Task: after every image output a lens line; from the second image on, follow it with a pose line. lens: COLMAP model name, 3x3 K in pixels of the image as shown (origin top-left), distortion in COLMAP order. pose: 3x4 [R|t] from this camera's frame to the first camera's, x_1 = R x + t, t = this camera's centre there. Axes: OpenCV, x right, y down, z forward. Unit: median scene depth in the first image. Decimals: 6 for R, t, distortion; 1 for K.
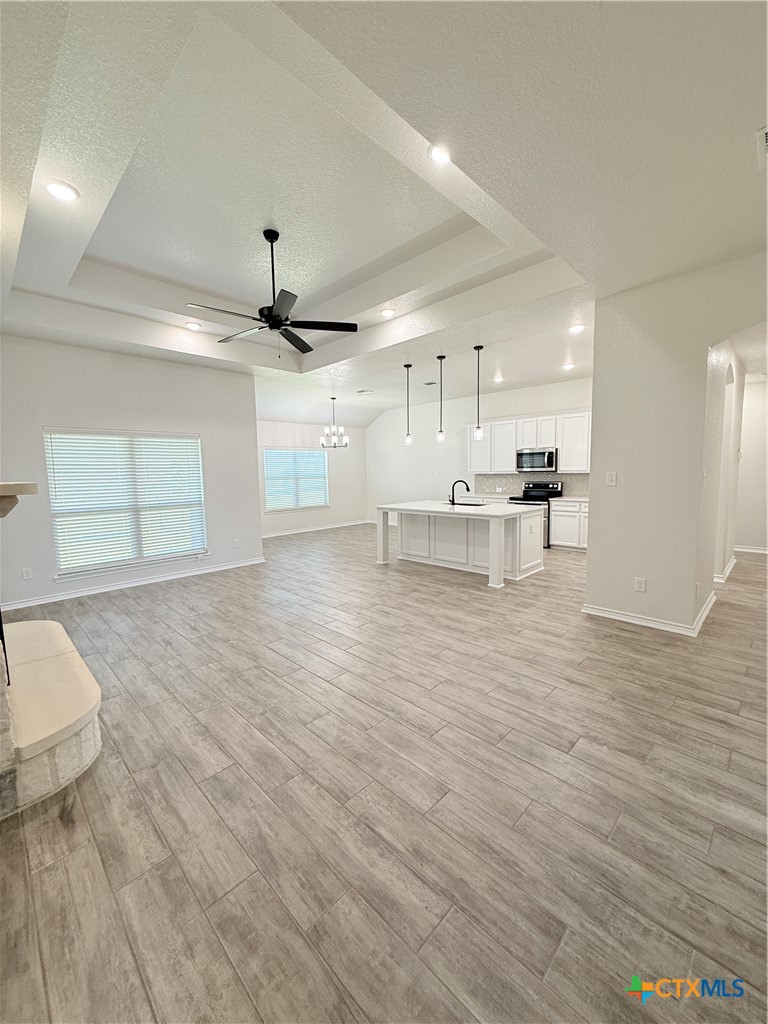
lens RADIAL K [[407.9, 0, 384.0], [0, 407.9, 512.0], [0, 0, 1]] dist [-0.001776, -0.000094]
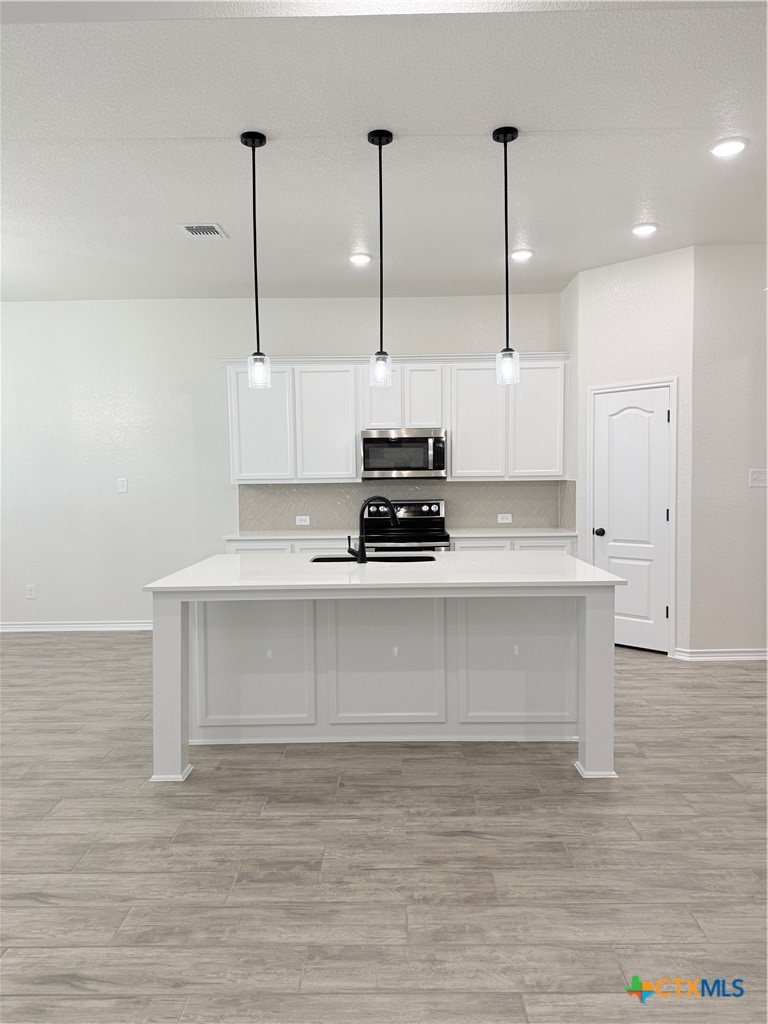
lens RADIAL K [[722.4, 0, 384.0], [0, 722.4, 512.0], [0, 0, 1]] dist [0.044073, -0.000511]
pose [[0.712018, -0.019411, 0.701893, -0.266007], [0.068682, 0.996750, -0.042107, -0.033668], [-0.698794, 0.078188, 0.711037, 0.520313]]
